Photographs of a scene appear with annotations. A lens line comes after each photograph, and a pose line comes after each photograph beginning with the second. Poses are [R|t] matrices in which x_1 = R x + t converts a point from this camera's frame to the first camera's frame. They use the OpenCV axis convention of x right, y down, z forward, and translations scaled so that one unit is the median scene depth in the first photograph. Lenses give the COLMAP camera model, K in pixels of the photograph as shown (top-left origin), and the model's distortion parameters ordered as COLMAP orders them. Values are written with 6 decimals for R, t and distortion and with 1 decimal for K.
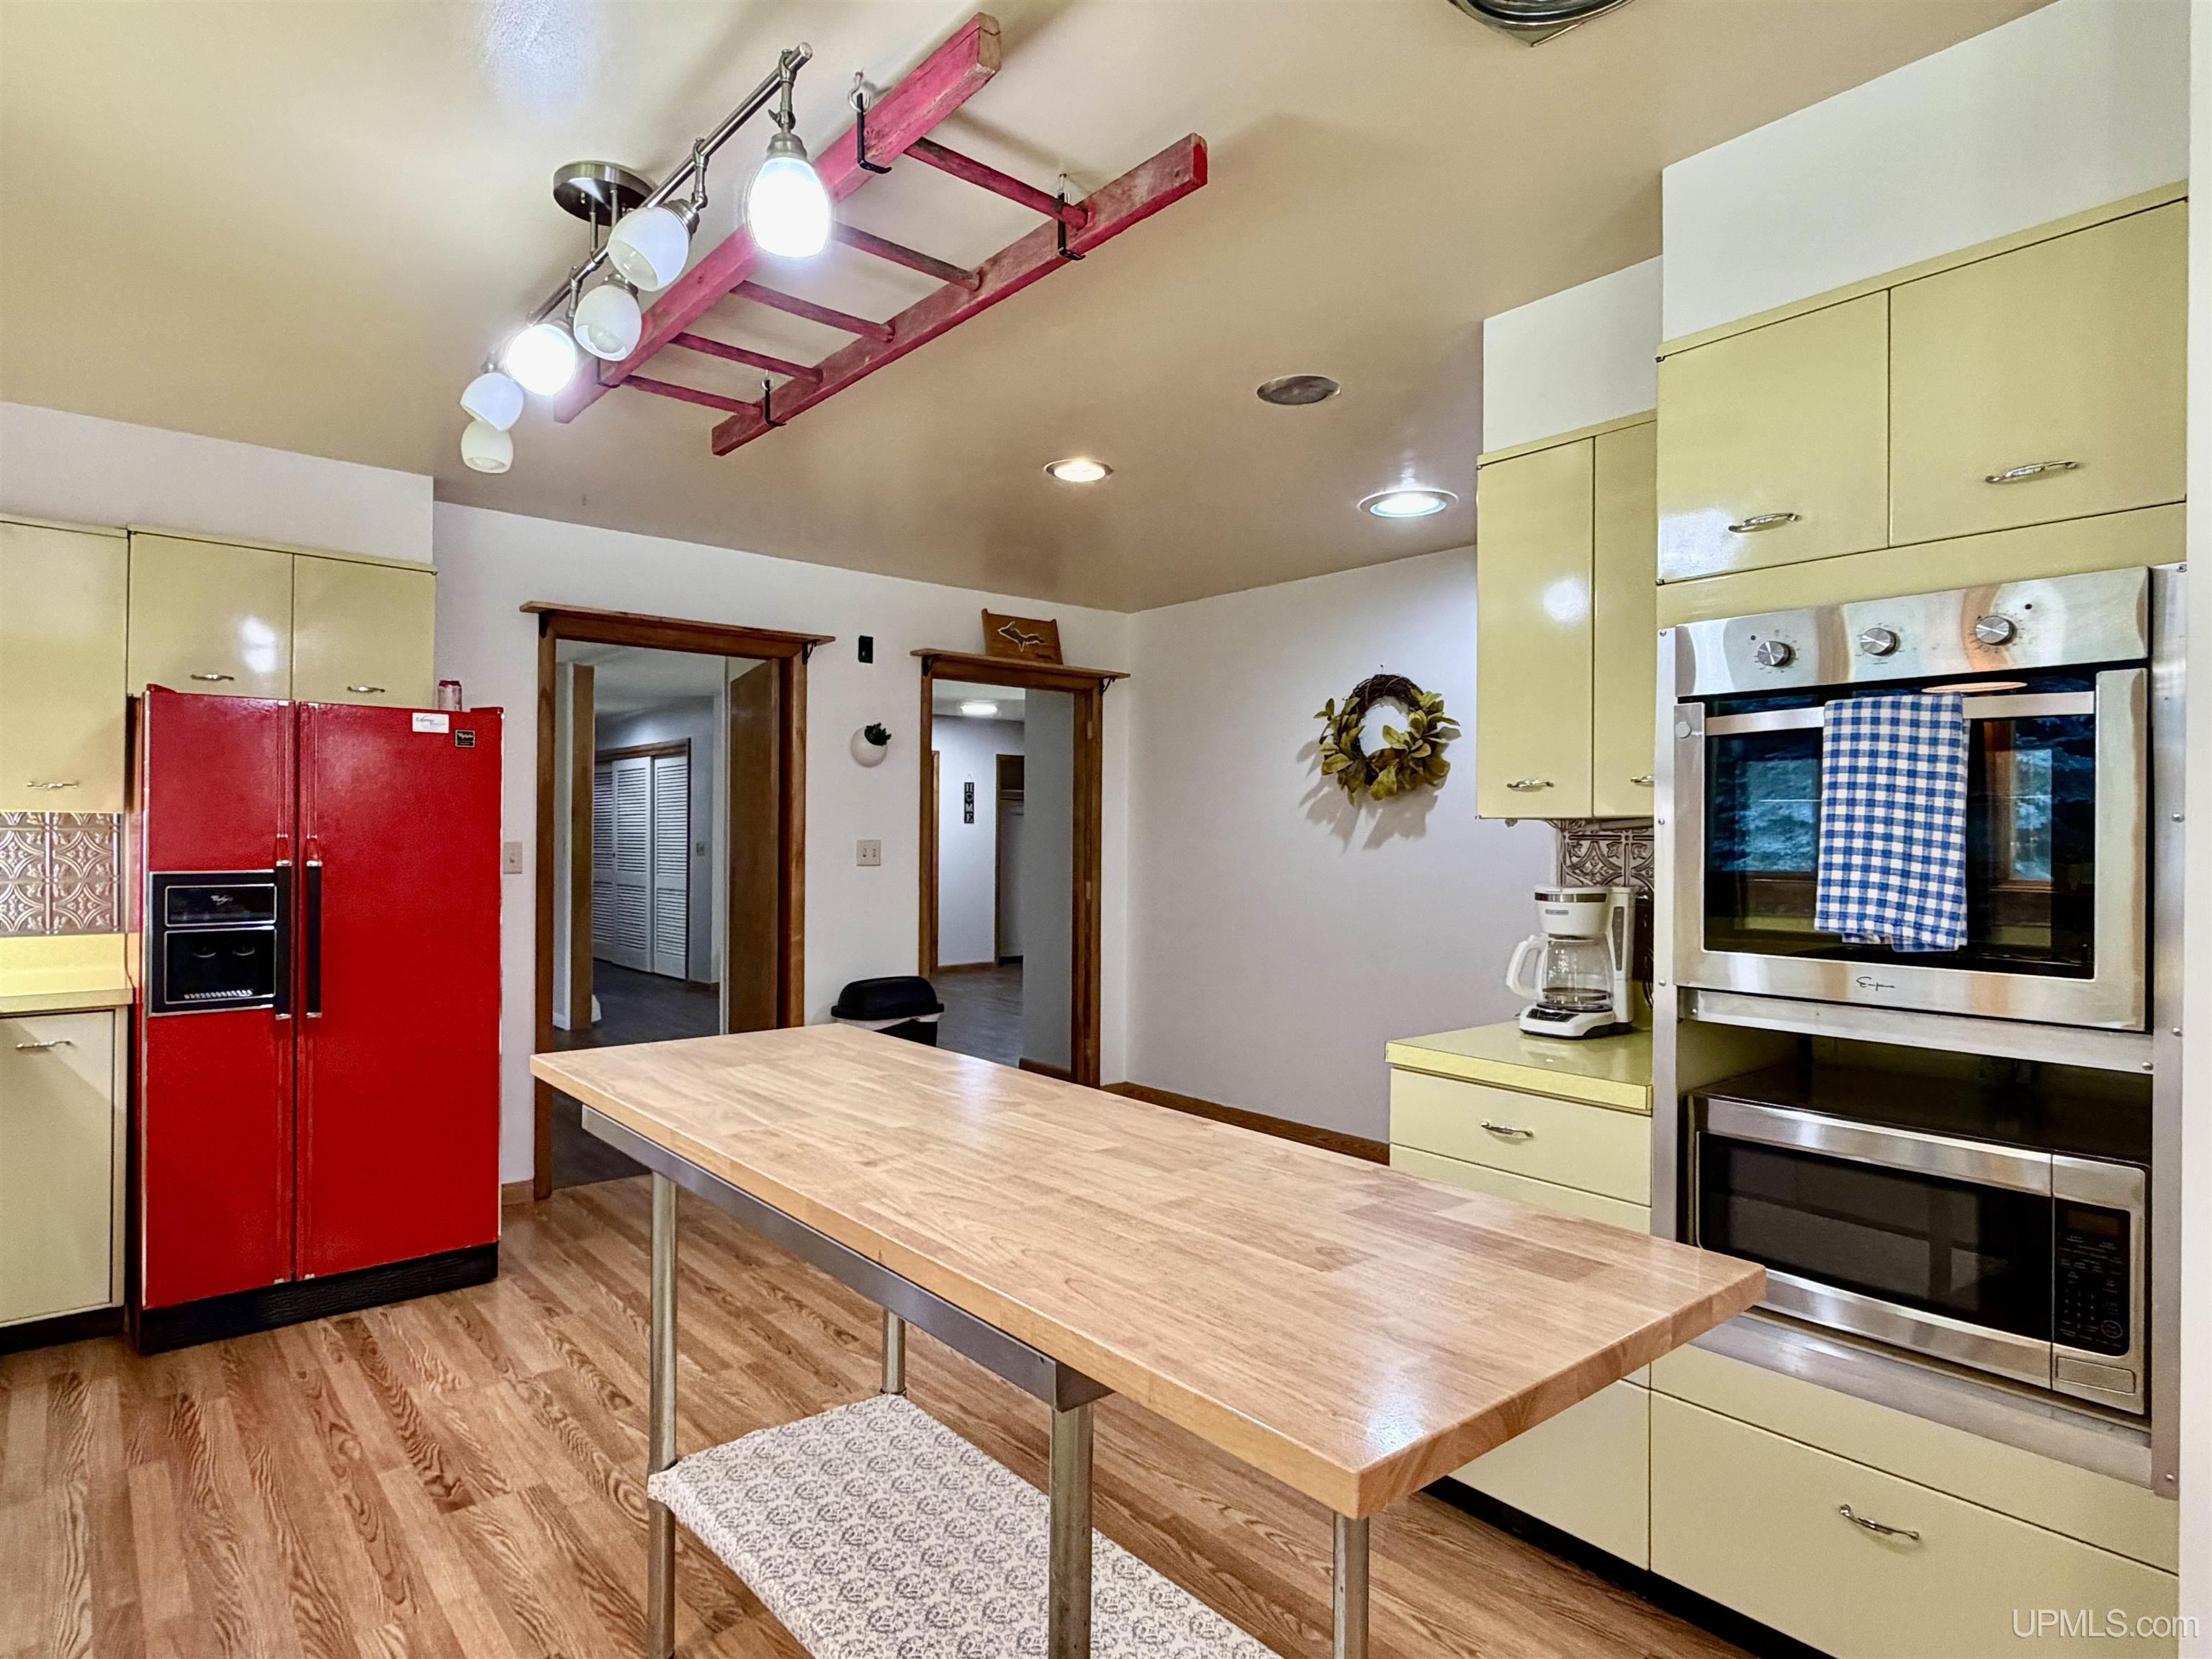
lens RADIAL K [[1228.1, 0, 1105.8], [0, 1228.1, 834.9], [0, 0, 1]] dist [-0.000022, 0.000047]
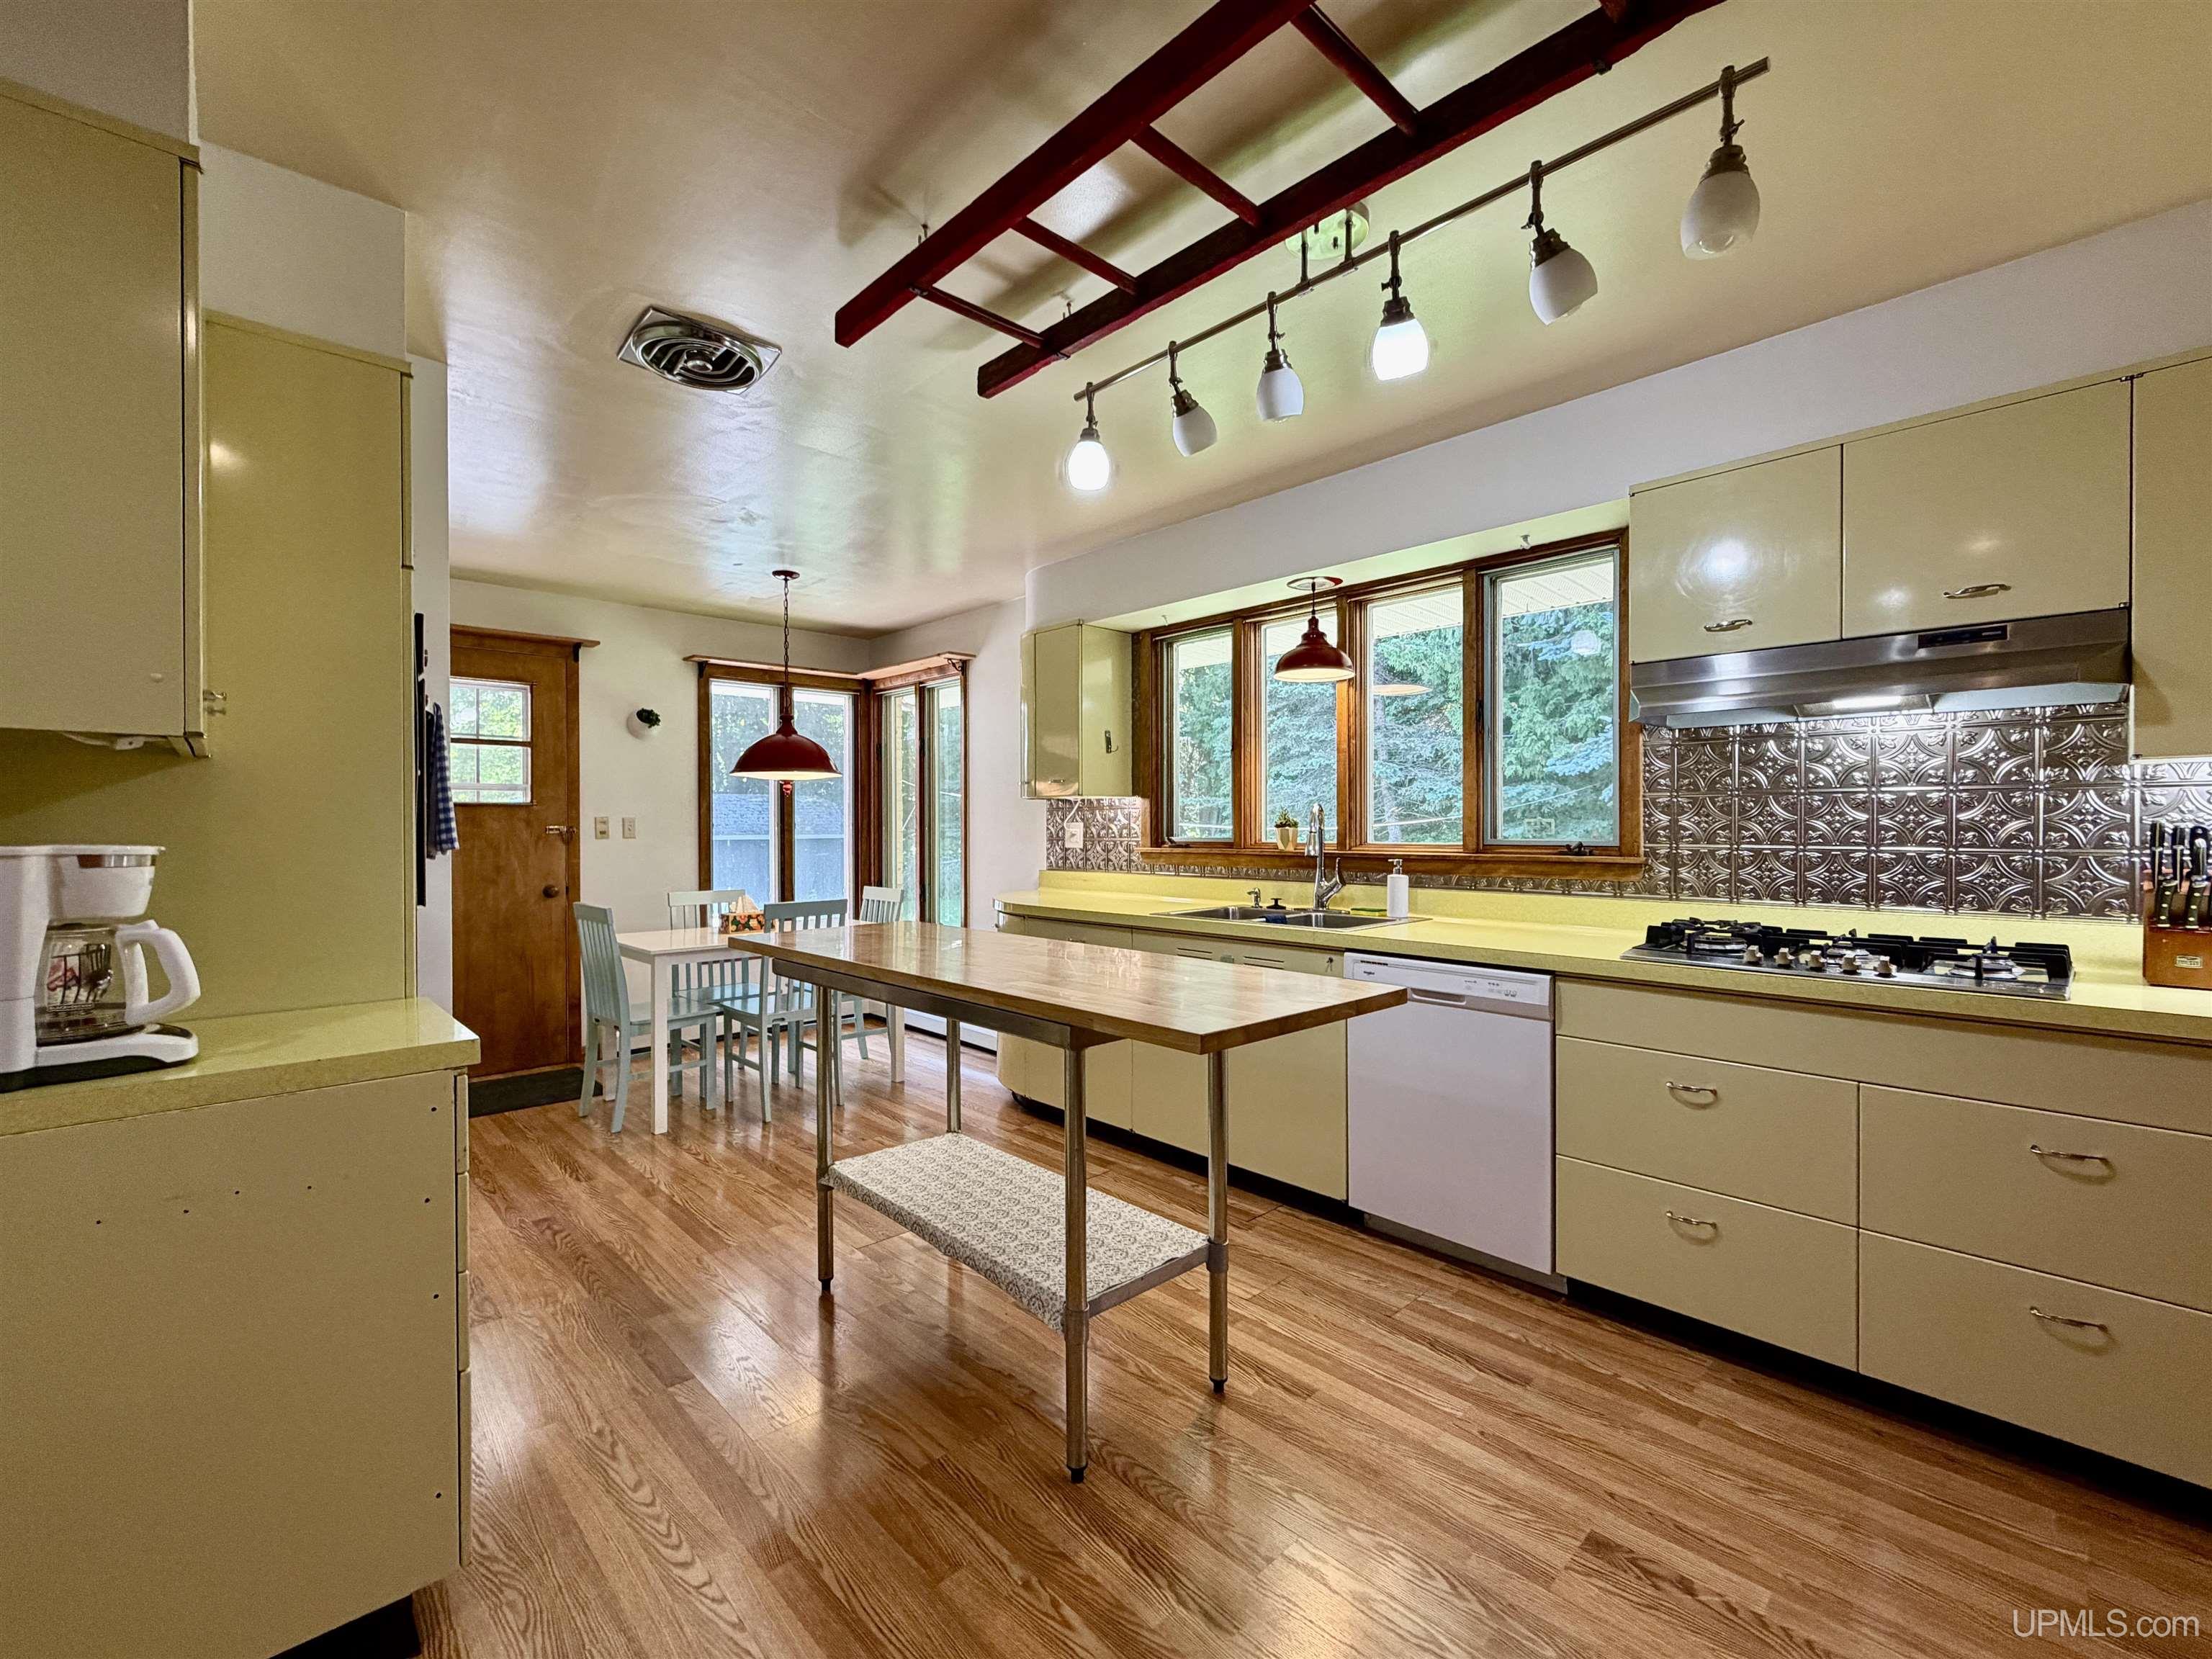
lens RADIAL K [[960.9, 0, 1110.1], [0, 960.9, 831.5], [0, 0, 1]] dist [0.003047, 0.000060]
pose [[-0.998567, -0.004732, -0.053300, -0.146992], [-0.004882, 0.999984, 0.002682, 0.036737], [0.053287, 0.002938, -0.998575, 1.734385]]
